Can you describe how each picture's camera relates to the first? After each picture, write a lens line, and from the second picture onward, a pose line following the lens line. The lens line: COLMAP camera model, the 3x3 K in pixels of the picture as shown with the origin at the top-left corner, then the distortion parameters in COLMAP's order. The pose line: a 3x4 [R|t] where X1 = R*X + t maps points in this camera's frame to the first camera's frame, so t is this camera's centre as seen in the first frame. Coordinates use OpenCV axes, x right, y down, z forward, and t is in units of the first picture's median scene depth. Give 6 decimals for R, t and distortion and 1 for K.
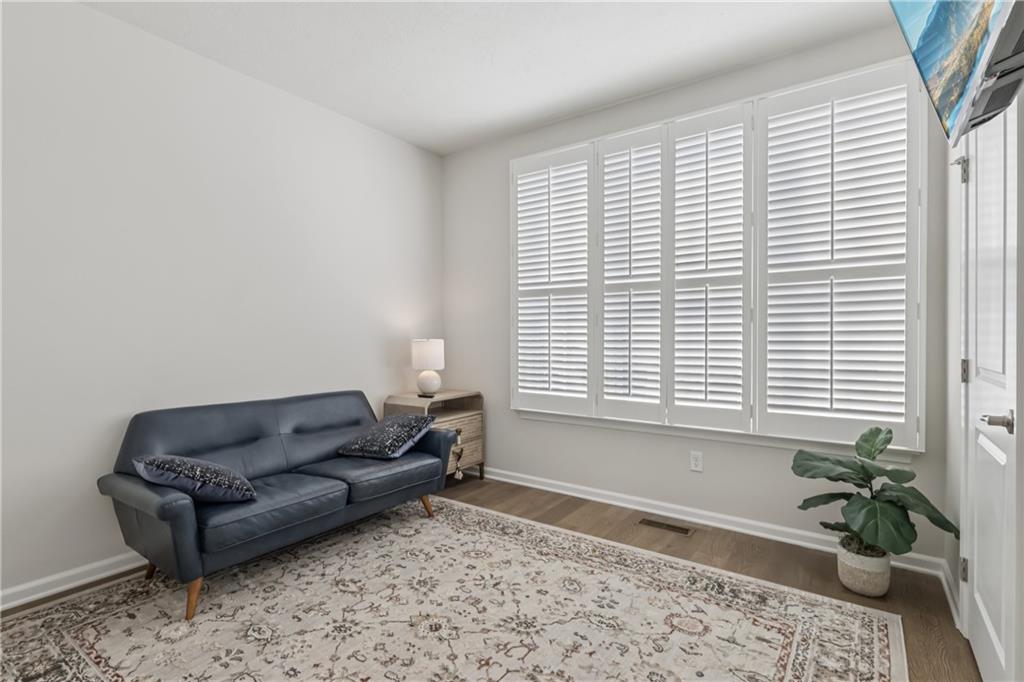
lens RADIAL K [[489.9, 0, 512.0], [0, 489.9, 341.0], [0, 0, 1]] dist [0.001298, 0.000373]
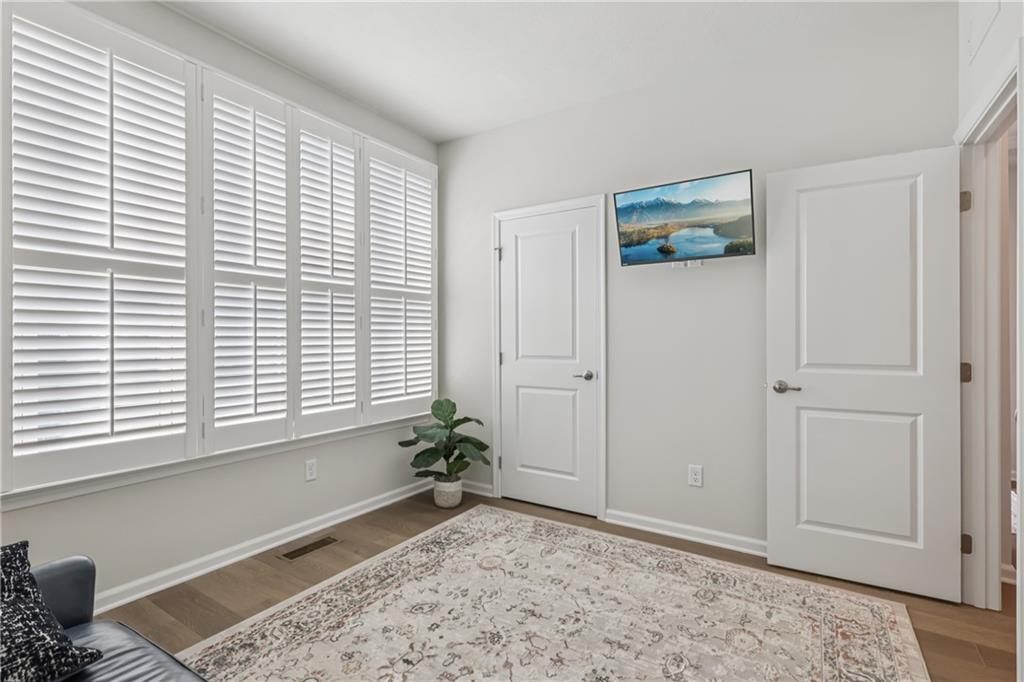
lens RADIAL K [[487.3, 0, 512.0], [0, 487.3, 341.0], [0, 0, 1]] dist [0.028035, -0.000274]
pose [[-0.046286, -0.010199, 0.998876, -0.746609], [0.001127, 0.999947, 0.010262, -0.023366], [-0.998928, 0.001601, -0.046272, 0.787980]]
